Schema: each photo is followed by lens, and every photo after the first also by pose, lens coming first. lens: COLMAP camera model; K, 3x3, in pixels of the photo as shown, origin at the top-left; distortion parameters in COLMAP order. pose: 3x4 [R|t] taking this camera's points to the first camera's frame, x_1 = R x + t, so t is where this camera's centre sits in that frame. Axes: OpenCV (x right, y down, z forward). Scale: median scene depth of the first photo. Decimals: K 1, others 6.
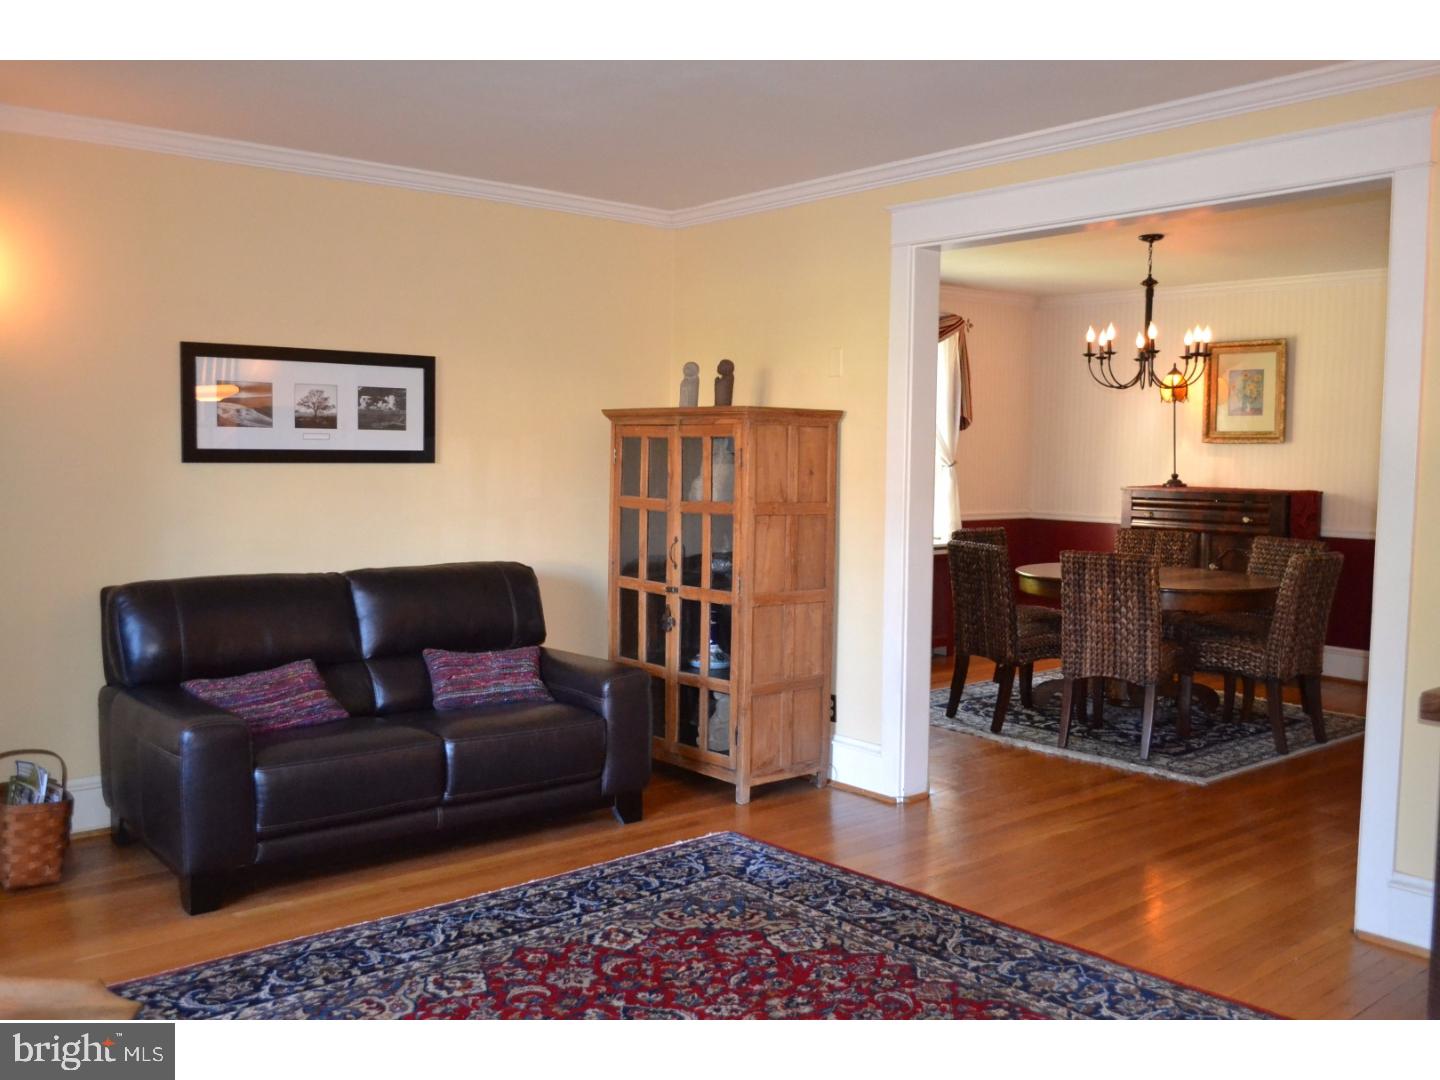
lens RADIAL K [[1284.6, 0, 720.8], [0, 1284.6, 549.0], [0, 0, 1]] dist [-0.032367, 0.018396]
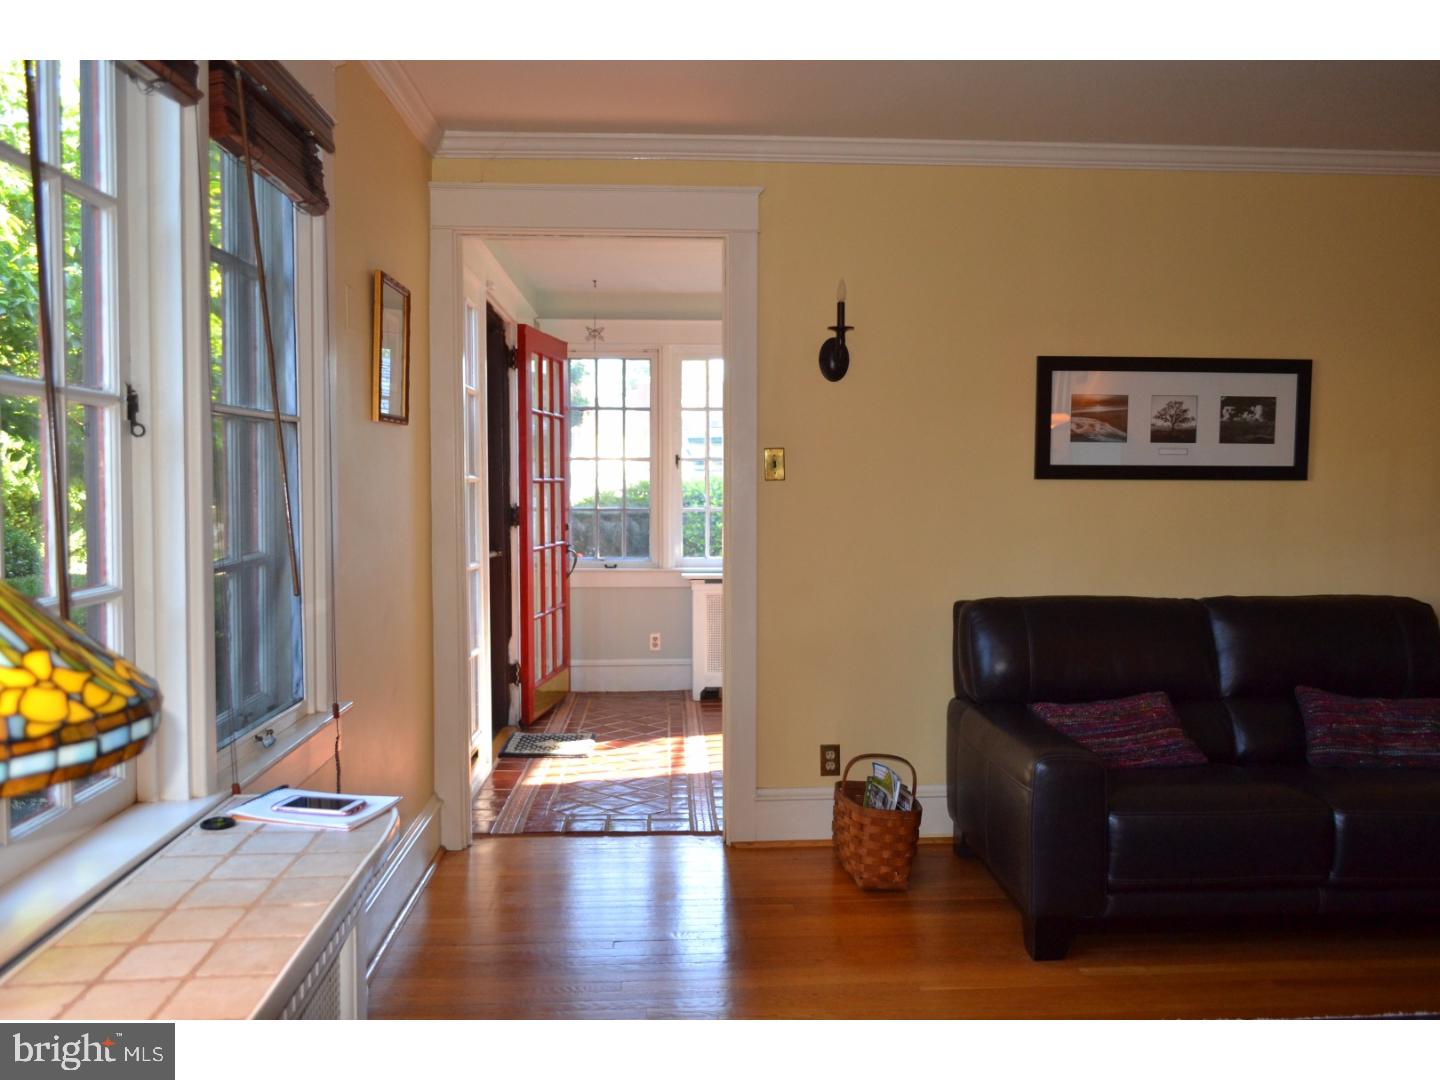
lens RADIAL K [[1138.5, 0, 719.7], [0, 1138.5, 540.4], [0, 0, 1]] dist [-0.005995, -0.000050]
pose [[0.800674, 0.025209, -0.598570, -0.093964], [-0.039986, 0.999135, -0.011408, -0.000549], [0.597764, 0.033069, 0.800990, 0.160121]]
